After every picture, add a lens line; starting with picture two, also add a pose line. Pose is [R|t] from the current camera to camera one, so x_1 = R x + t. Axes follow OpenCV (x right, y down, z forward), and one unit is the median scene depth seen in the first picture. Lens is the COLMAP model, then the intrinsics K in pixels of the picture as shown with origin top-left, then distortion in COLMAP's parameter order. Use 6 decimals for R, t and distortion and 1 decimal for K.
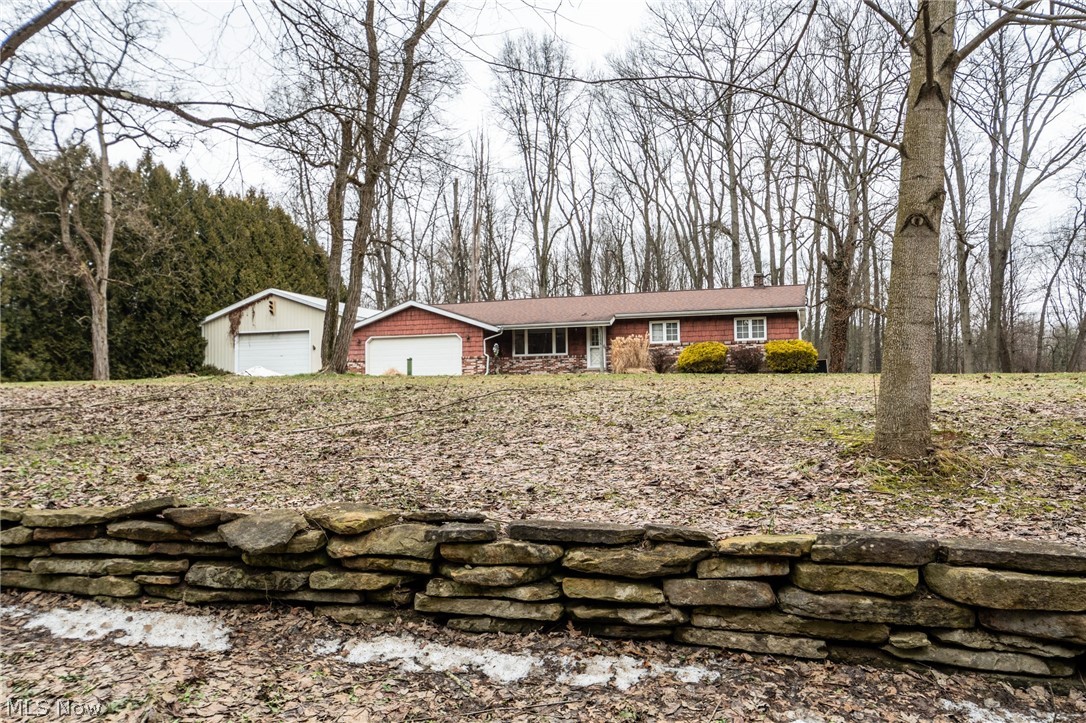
lens RADIAL K [[867.0, 0, 543.0], [0, 867.0, 361.5], [0, 0, 1]] dist [0.029578, 0.000756]
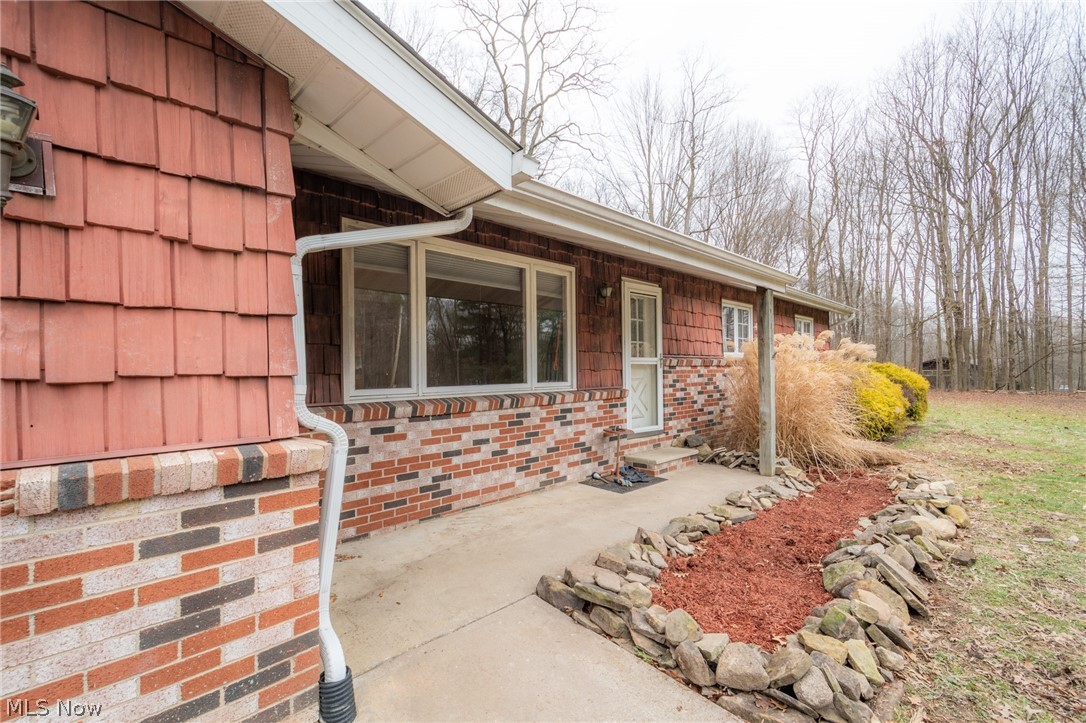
lens RADIAL K [[471.2, 0, 532.0], [0, 471.2, 363.8], [0, 0, 1]] dist [0.014260, -0.000116]
pose [[0.463029, 0.019391, 0.886131, -0.079851], [-0.027748, 0.999588, -0.007375, -0.011211], [-0.885909, -0.021173, 0.463376, 0.773906]]
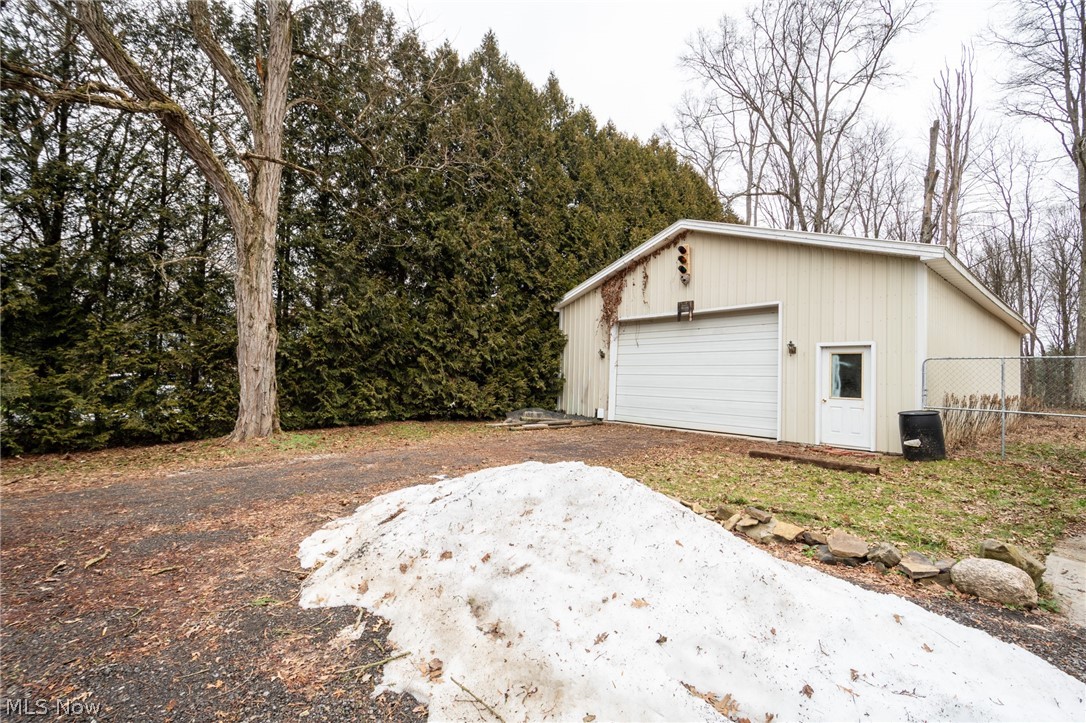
lens RADIAL K [[481.2, 0, 543.0], [0, 481.2, 361.5], [0, 0, 1]] dist [0.002375, 0.000086]
pose [[0.846858, 0.020267, -0.531433, -0.240866], [-0.020939, 0.999769, 0.004761, -0.009193], [0.531407, 0.007096, 0.847087, 0.752912]]
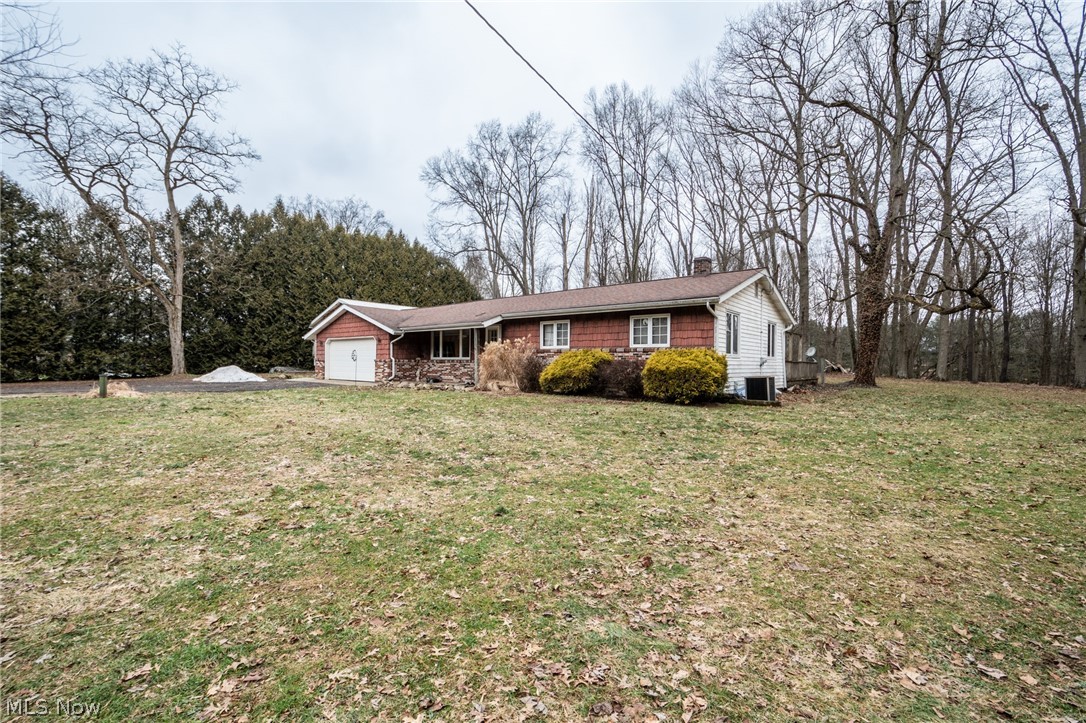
lens RADIAL K [[471.2, 0, 532.0], [0, 471.2, 363.8], [0, 0, 1]] dist [0.014260, -0.000116]
pose [[0.919365, 0.022542, -0.392759, 0.229641], [-0.004571, 0.998902, 0.046631, -0.021532], [0.393379, -0.041075, 0.918458, 0.467427]]
